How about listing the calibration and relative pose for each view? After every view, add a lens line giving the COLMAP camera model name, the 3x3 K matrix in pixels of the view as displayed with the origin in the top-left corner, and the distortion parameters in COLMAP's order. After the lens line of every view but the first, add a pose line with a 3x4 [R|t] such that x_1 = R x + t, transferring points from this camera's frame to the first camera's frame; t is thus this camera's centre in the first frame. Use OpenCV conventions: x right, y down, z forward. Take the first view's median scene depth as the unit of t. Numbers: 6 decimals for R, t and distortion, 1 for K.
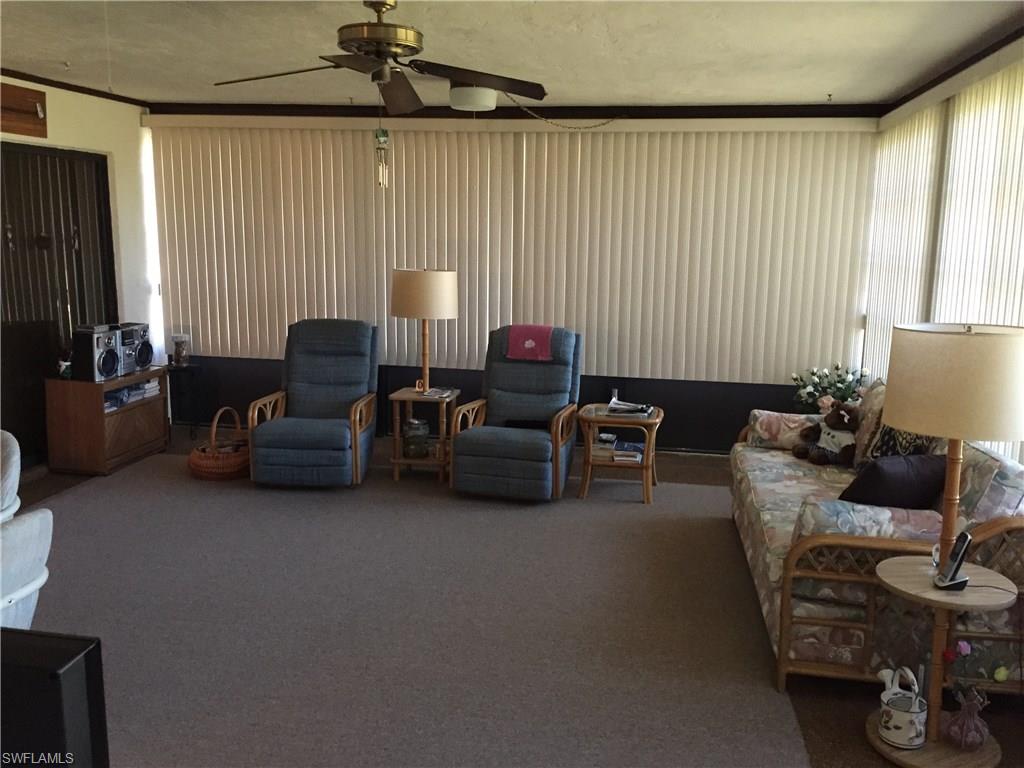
lens RADIAL K [[876.2, 0, 514.3], [0, 876.2, 384.7], [0, 0, 1]] dist [0.079522, -0.107239]
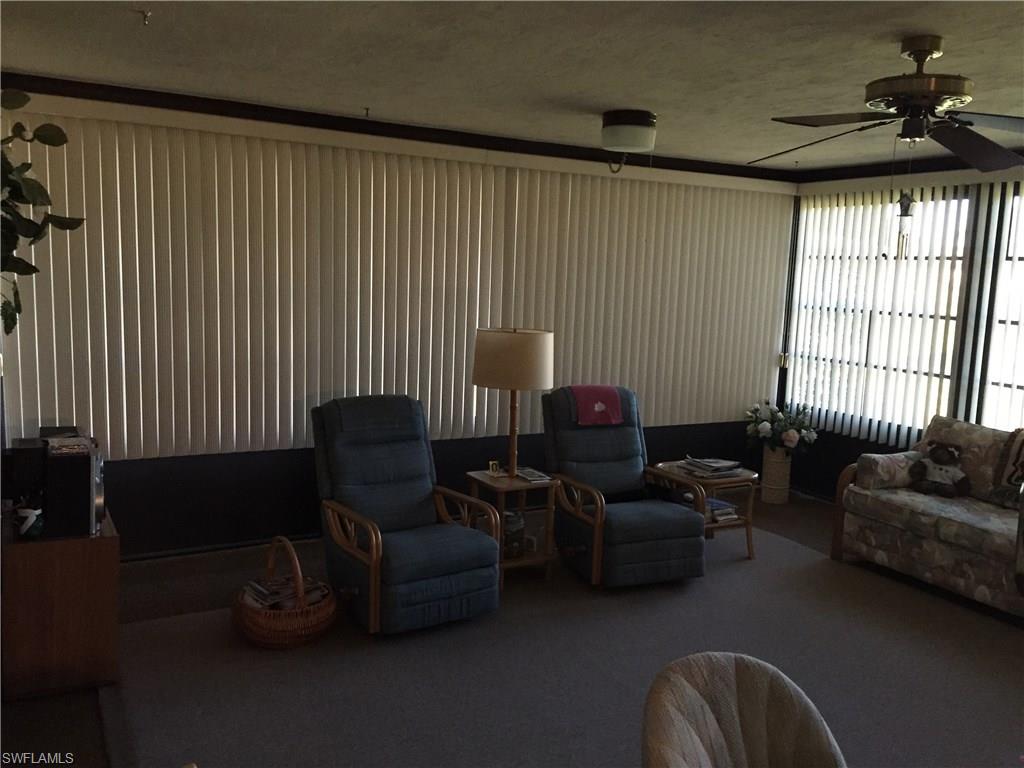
lens RADIAL K [[876.2, 0, 514.3], [0, 876.2, 384.7], [0, 0, 1]] dist [0.079522, -0.107239]
pose [[0.788264, -0.073049, 0.610986, -0.630924], [0.082619, 0.996502, 0.012551, -0.092246], [-0.609765, 0.040585, 0.791542, 0.350442]]
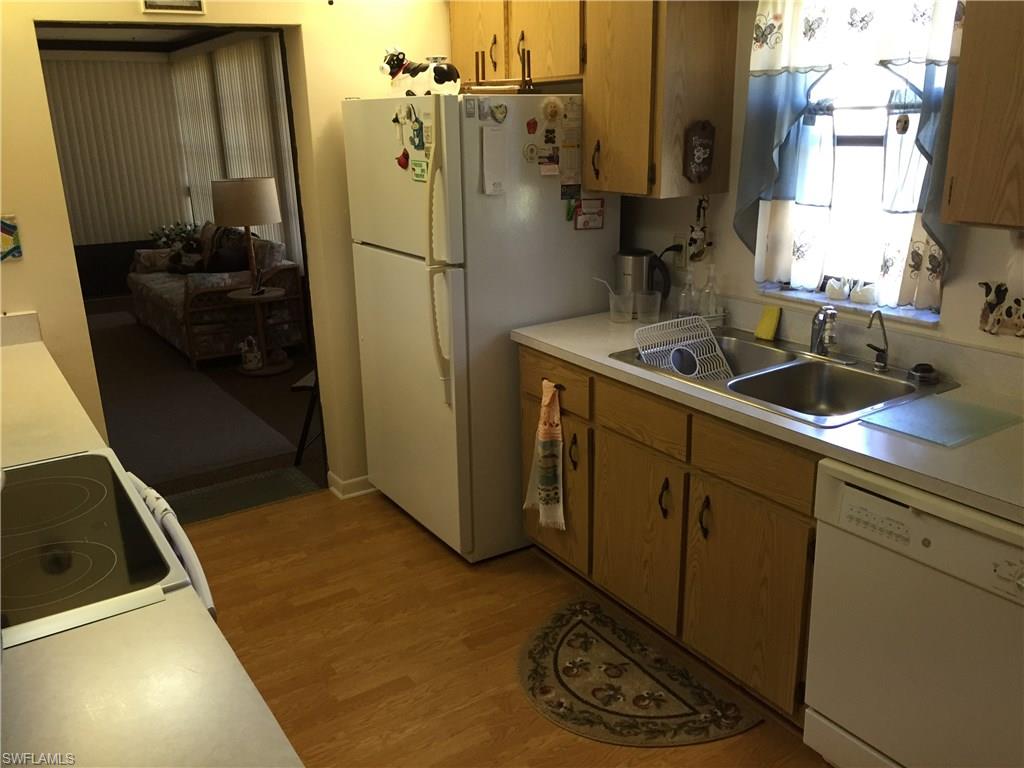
lens RADIAL K [[876.2, 0, 514.3], [0, 876.2, 384.7], [0, 0, 1]] dist [0.079522, -0.107239]
pose [[0.735584, -0.228098, 0.637877, -0.263138], [0.149655, 0.973060, 0.175378, 0.075562], [-0.660696, -0.033544, 0.749904, -0.571972]]
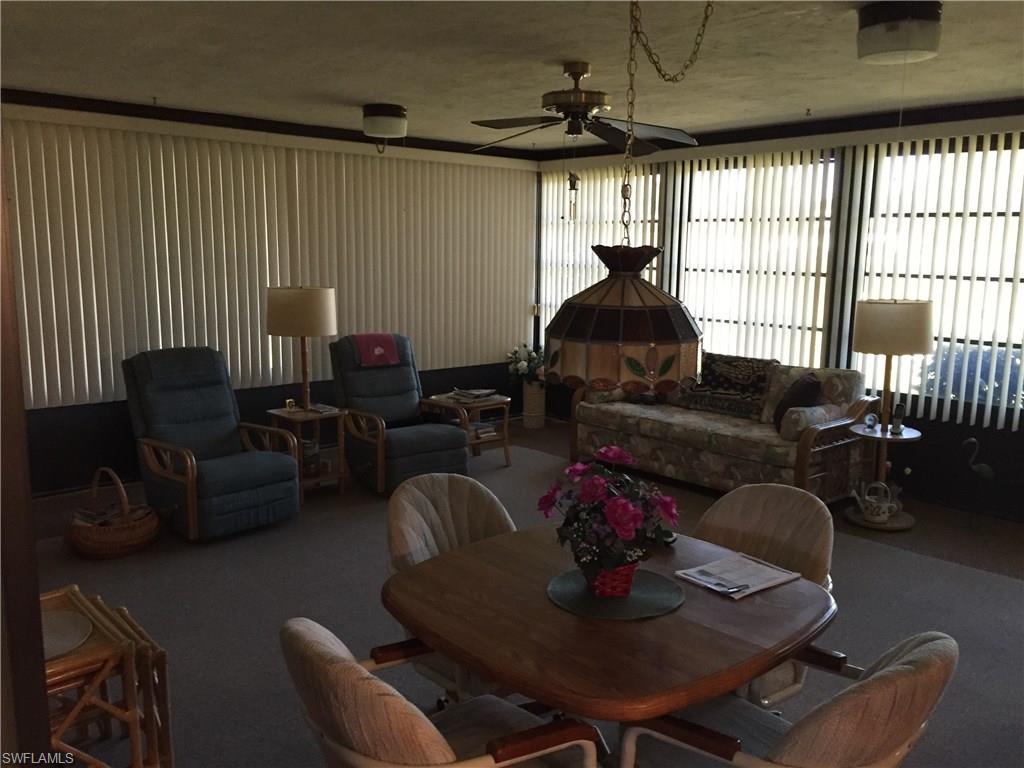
lens RADIAL K [[876.2, 0, 514.3], [0, 876.2, 384.7], [0, 0, 1]] dist [0.079522, -0.107239]
pose [[0.629415, -0.135037, 0.765246, -0.745536], [0.130350, 0.989179, 0.067340, -0.058920], [-0.766059, 0.057365, 0.640206, 0.187284]]
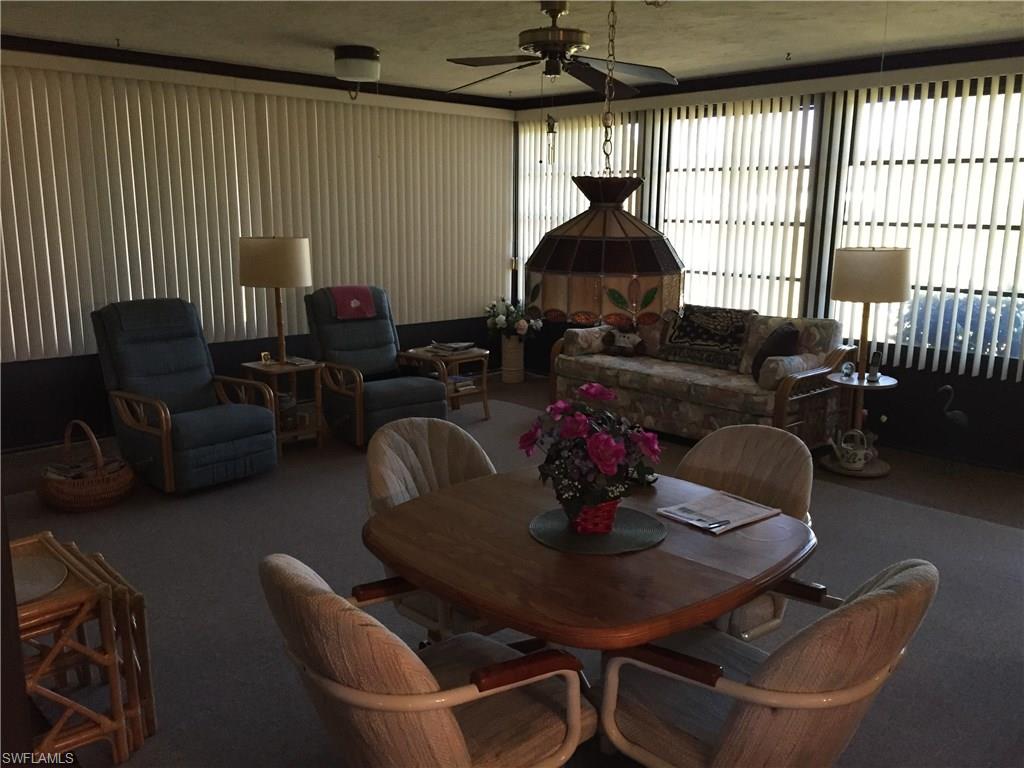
lens RADIAL K [[876.2, 0, 514.3], [0, 876.2, 384.7], [0, 0, 1]] dist [0.079522, -0.107239]
pose [[0.608627, -0.173208, 0.774320, -0.743305], [0.135999, 0.984213, 0.113261, -0.045841], [-0.781714, 0.036373, 0.622575, 0.193166]]
